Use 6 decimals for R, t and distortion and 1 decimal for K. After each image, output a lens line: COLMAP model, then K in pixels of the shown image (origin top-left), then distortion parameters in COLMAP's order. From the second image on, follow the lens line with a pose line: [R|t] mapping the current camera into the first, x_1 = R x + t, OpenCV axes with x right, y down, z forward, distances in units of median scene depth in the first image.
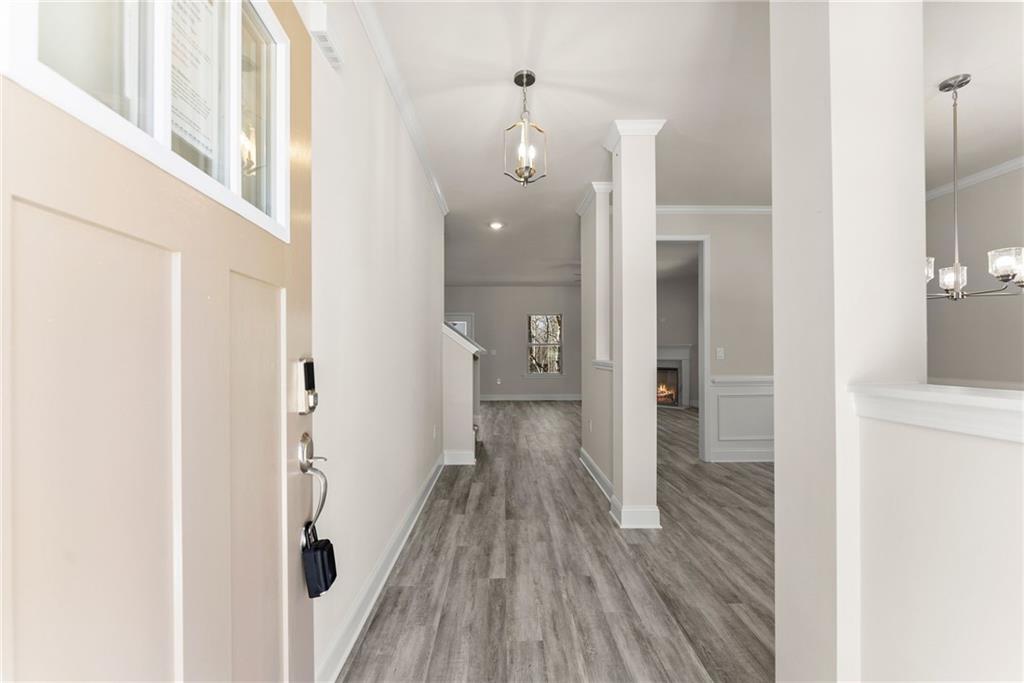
lens RADIAL K [[413.9, 0, 509.8], [0, 413.9, 343.4], [0, 0, 1]] dist [-0.000429, 0.000004]
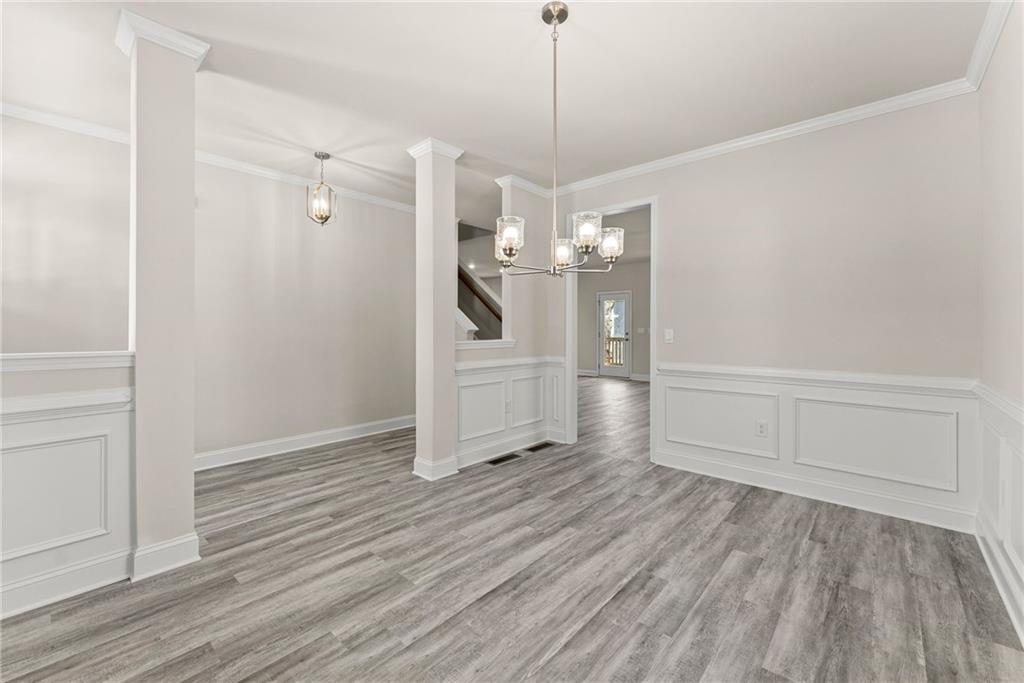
lens RADIAL K [[411.4, 0, 510.6], [0, 411.4, 319.1], [0, 0, 1]] dist [-0.001357, -0.000139]
pose [[0.734321, -0.019379, -0.678525, 1.474599], [0.005129, 0.999722, -0.023002, 0.014701], [0.678783, 0.013411, 0.734217, 0.317577]]
